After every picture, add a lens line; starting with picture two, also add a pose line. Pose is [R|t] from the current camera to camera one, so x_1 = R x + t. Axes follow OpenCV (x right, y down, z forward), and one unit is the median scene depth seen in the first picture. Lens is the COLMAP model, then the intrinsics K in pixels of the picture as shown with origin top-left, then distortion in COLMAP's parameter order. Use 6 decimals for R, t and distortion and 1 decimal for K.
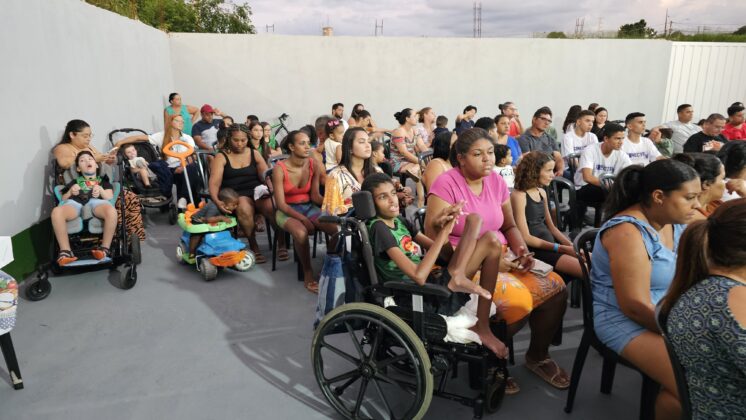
lens RADIAL K [[492.8, 0, 367.1], [0, 492.8, 205.8], [0, 0, 1]] dist [0.050428, -0.015657]
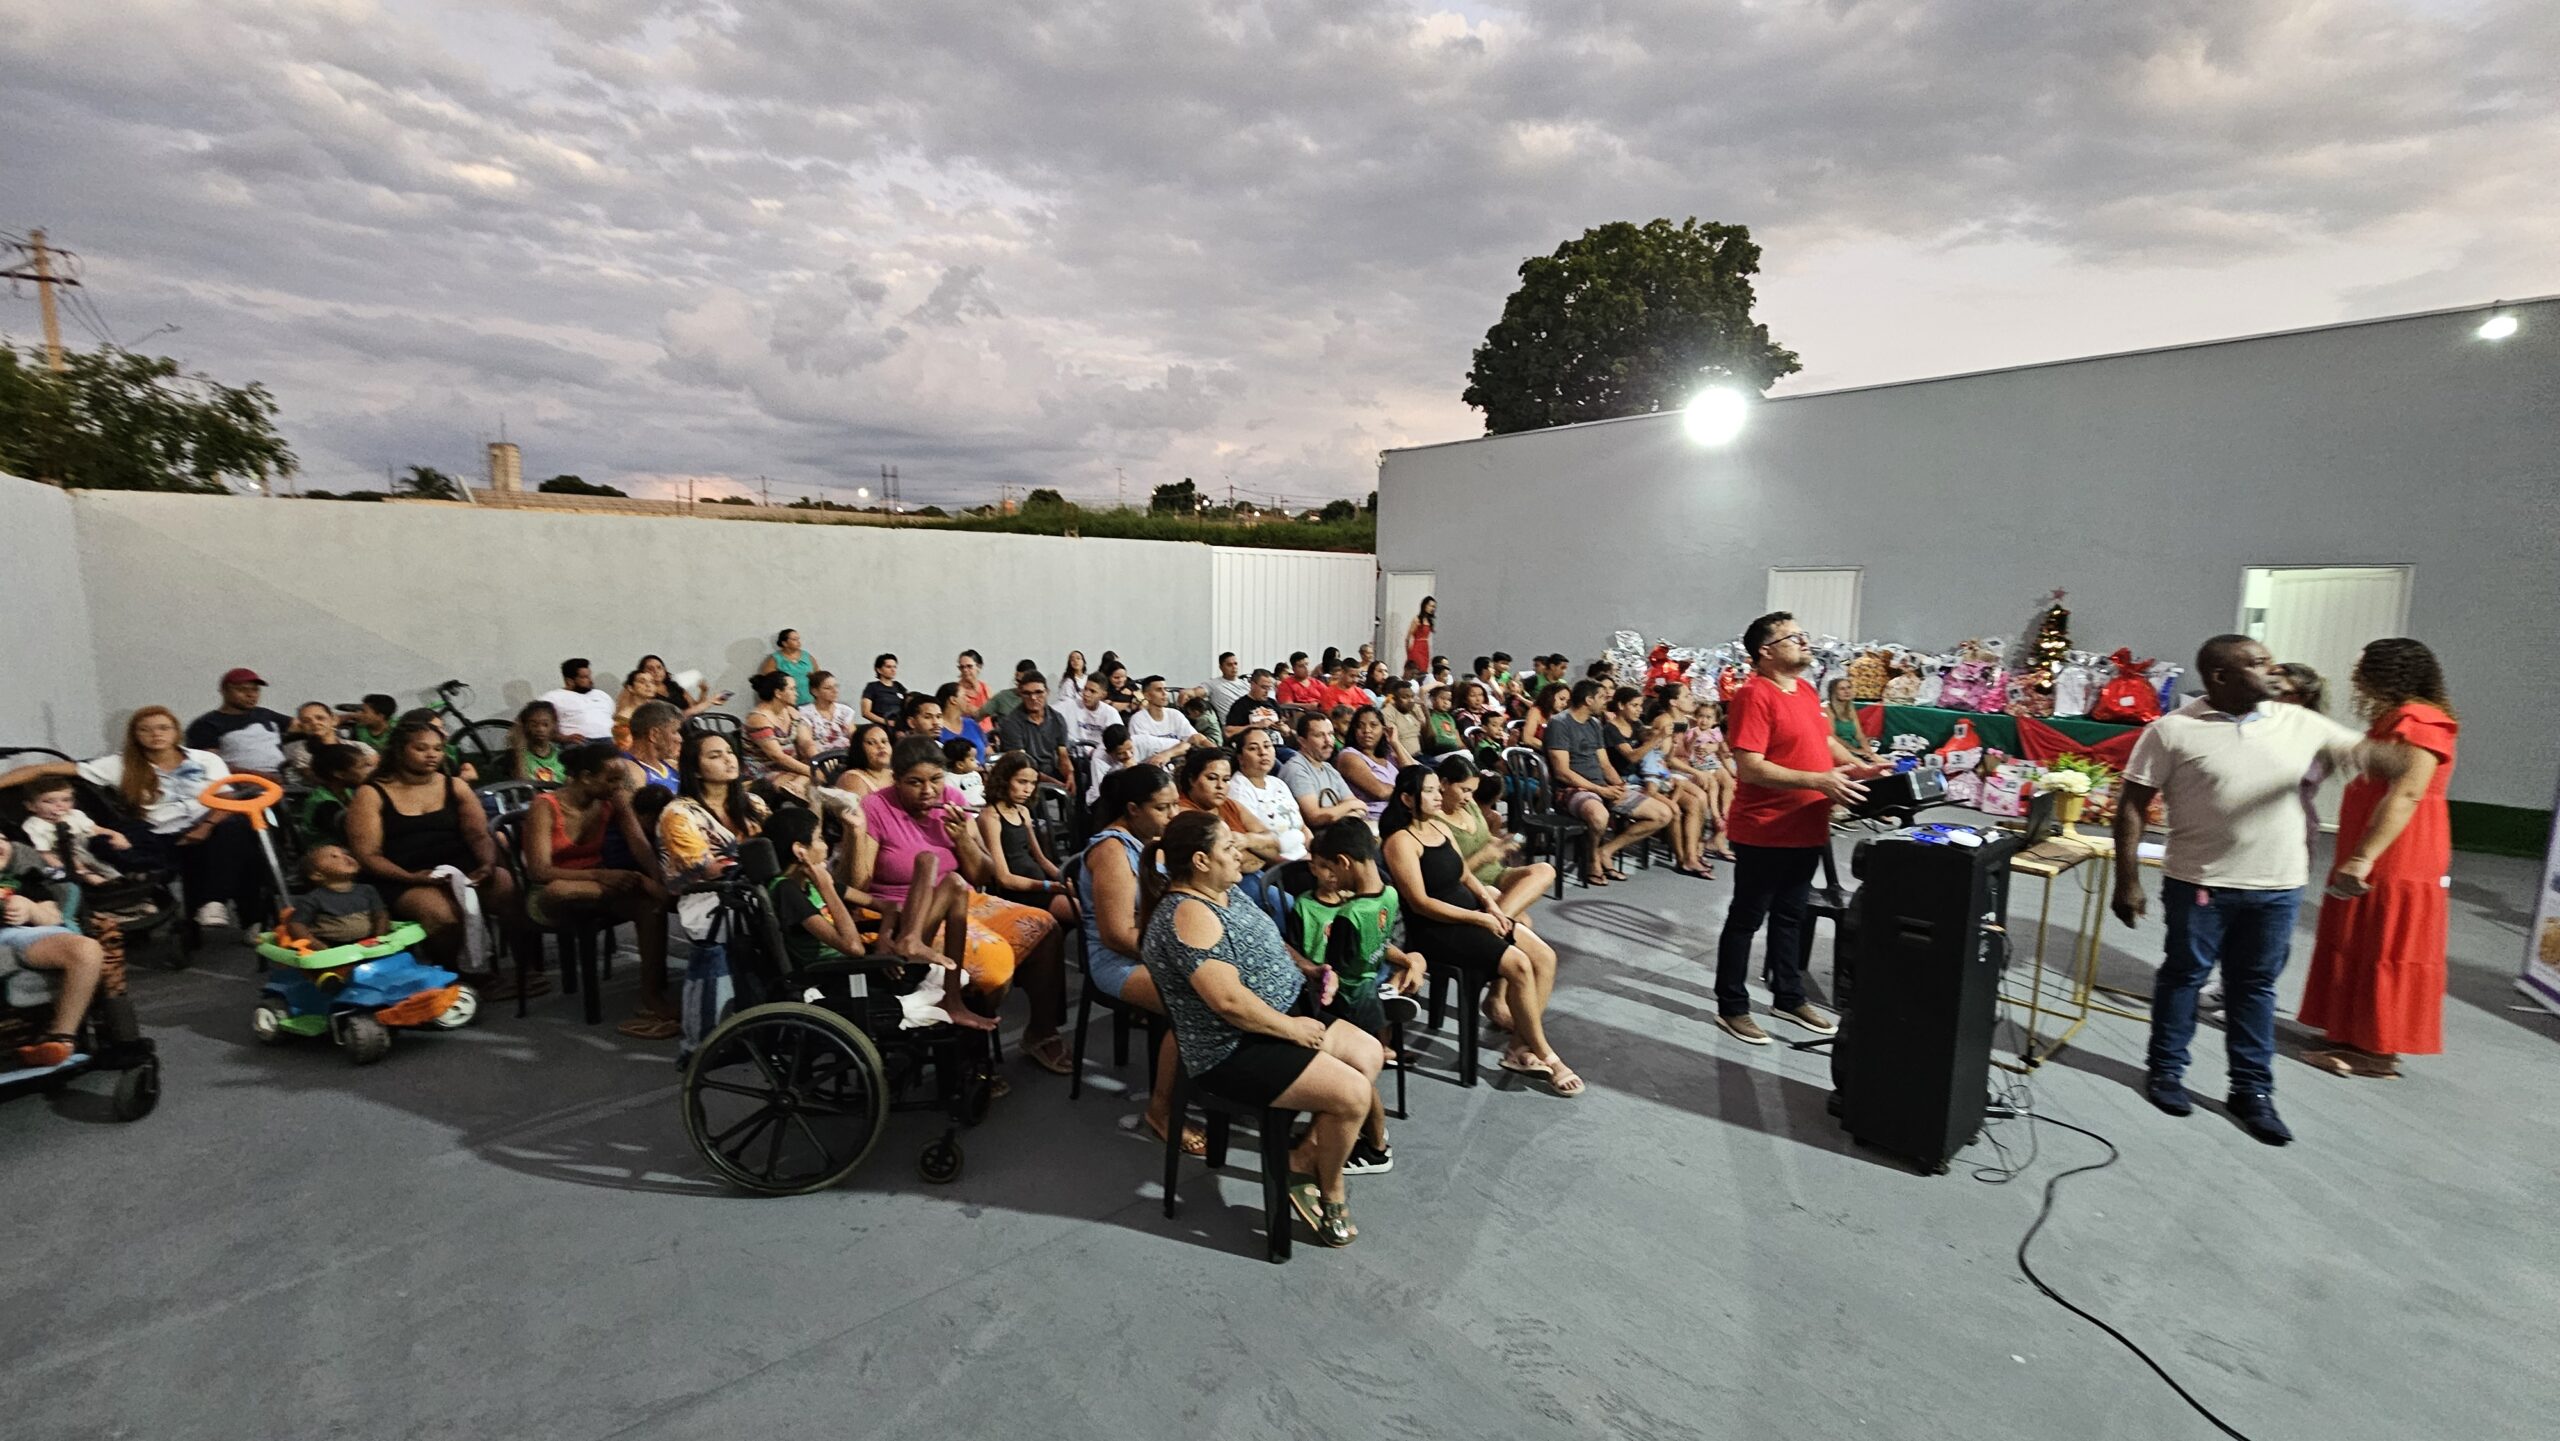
lens RADIAL K [[1028.0, 0, 1276.6], [0, 1028.0, 711.2], [0, 0, 1]] dist [-0.008583, 0.002638]
pose [[0.845247, -0.051286, 0.531909, -0.099354], [0.113627, 0.989870, -0.085121, -0.000937], [-0.522156, 0.132388, 0.842512, -0.397957]]
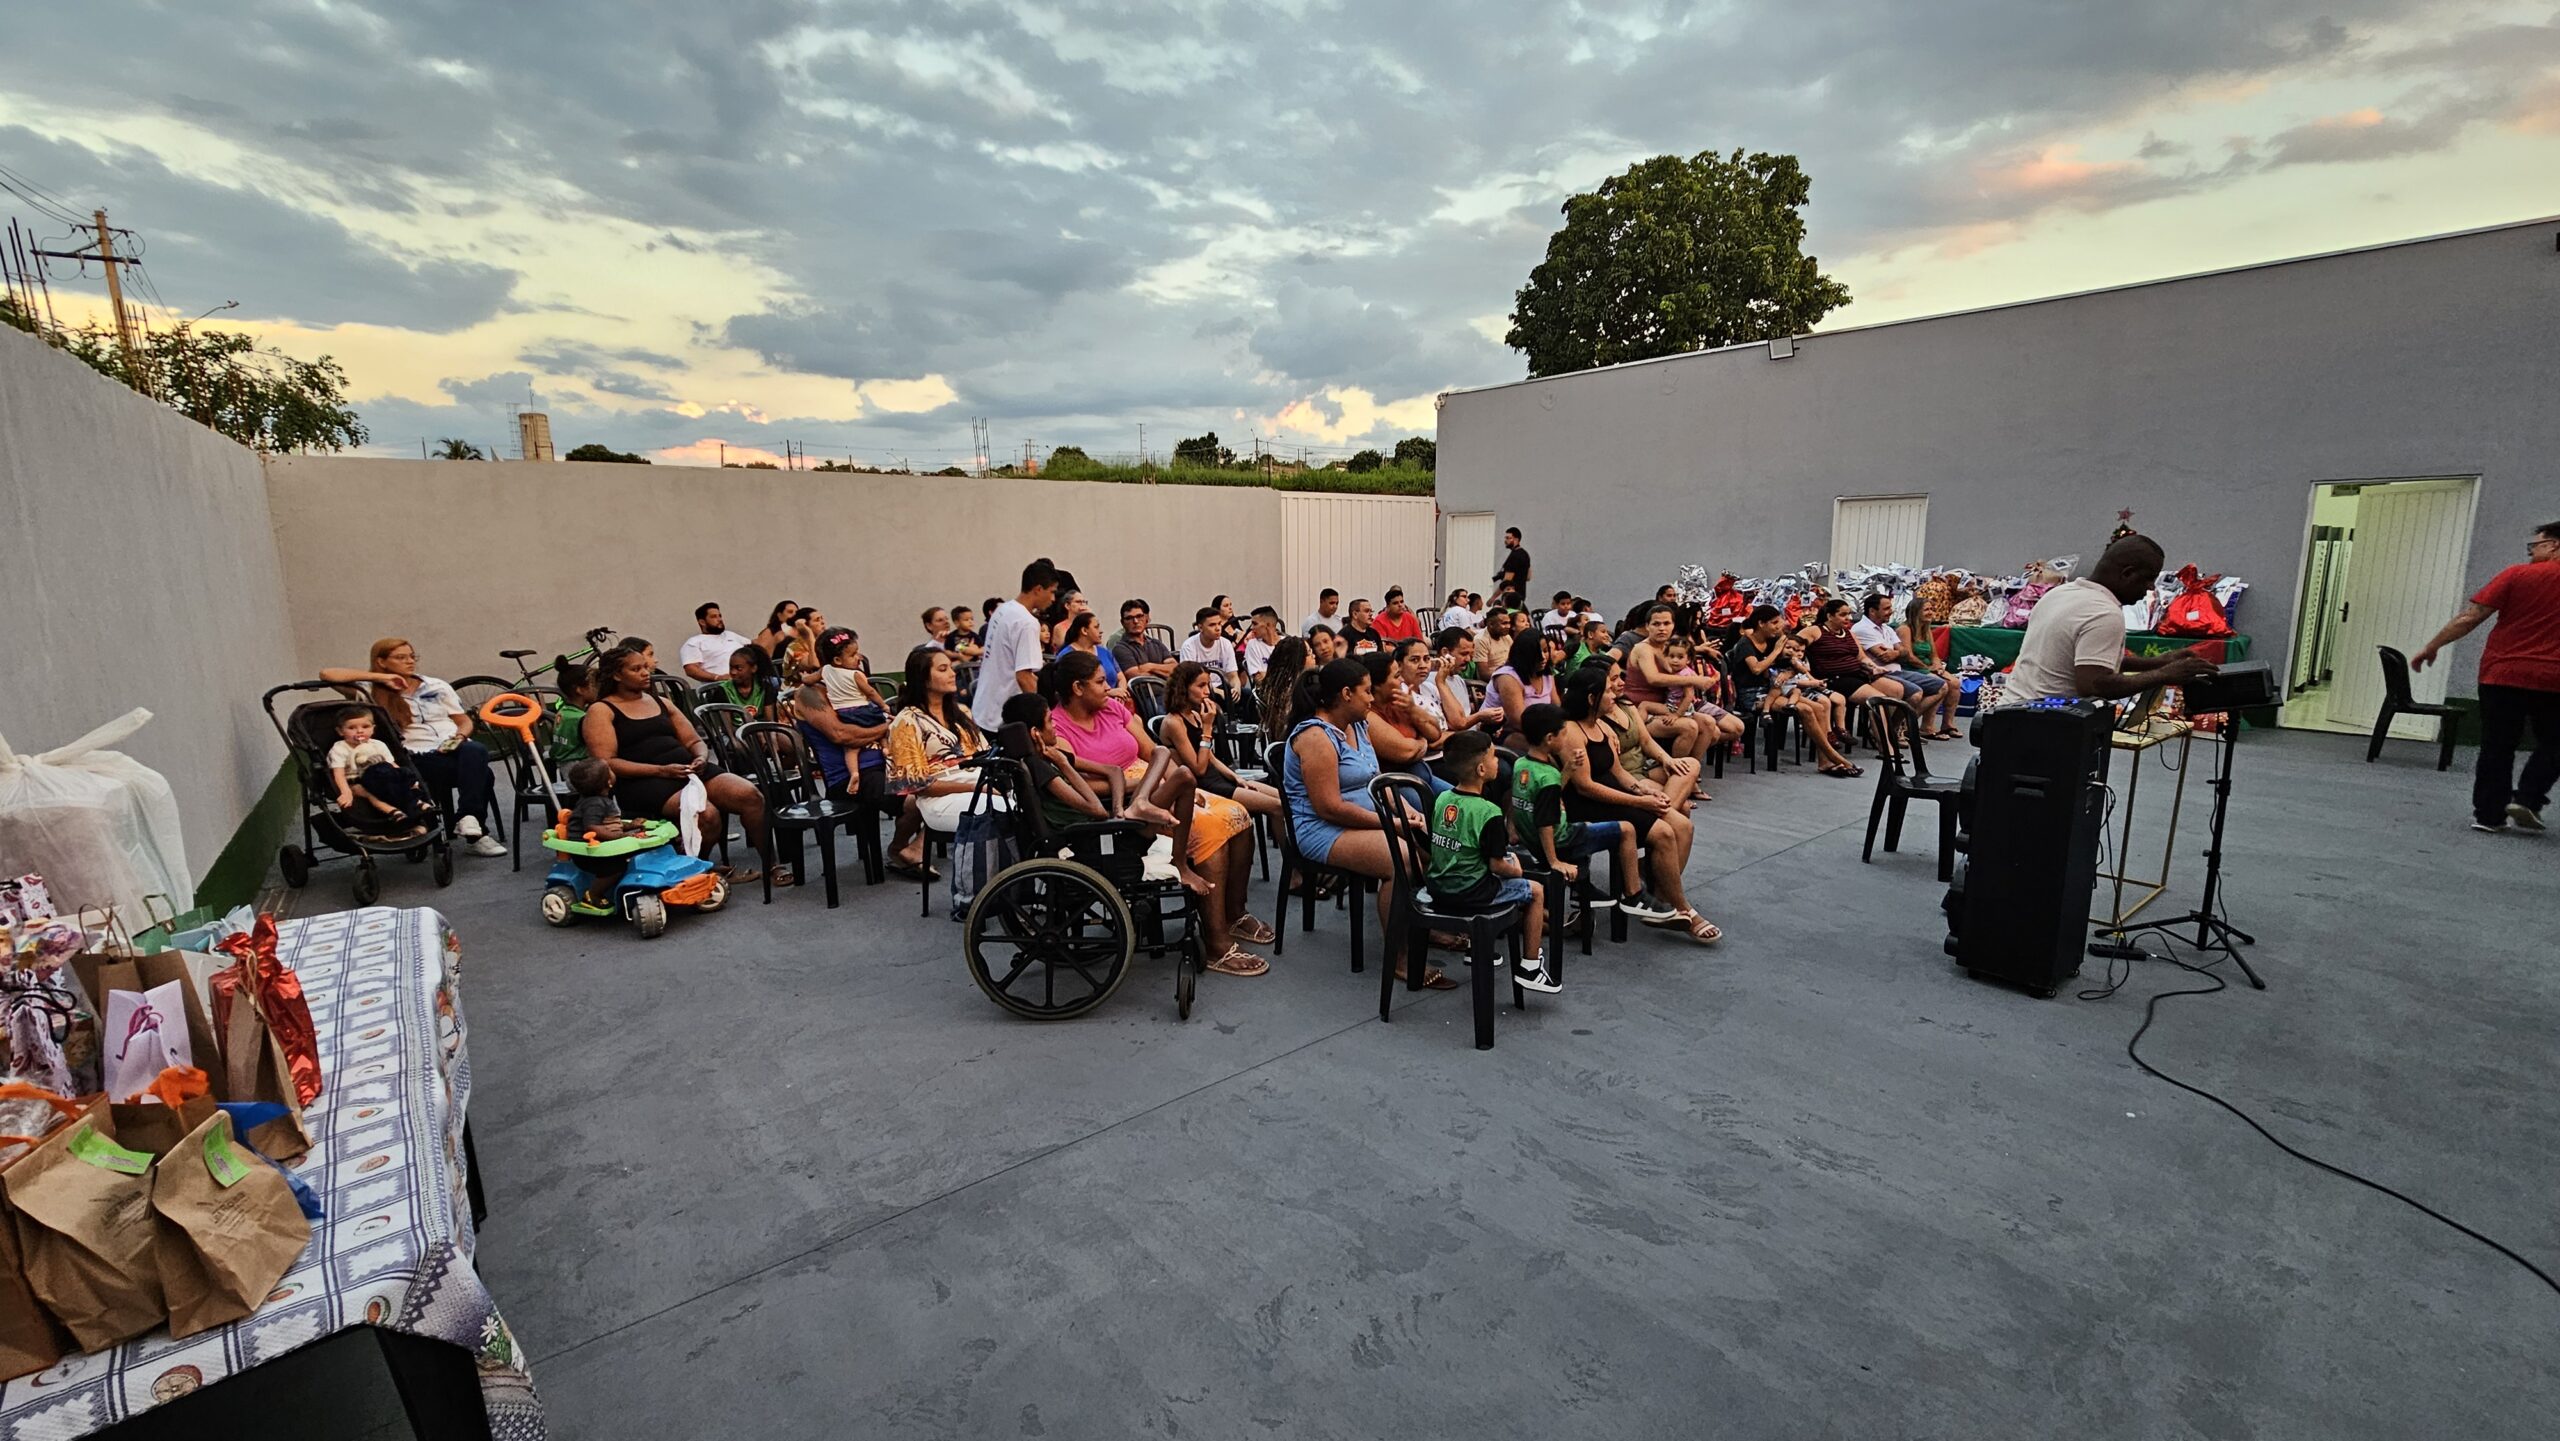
lens RADIAL K [[1028.0, 0, 1282.1], [0, 1028.0, 711.1], [0, 0, 1]] dist [-0.008583, 0.002638]
pose [[0.855778, -0.089911, 0.509470, -0.325760], [0.130420, 0.990470, -0.044273, 0.051234], [-0.500634, 0.104333, 0.859349, -0.425448]]
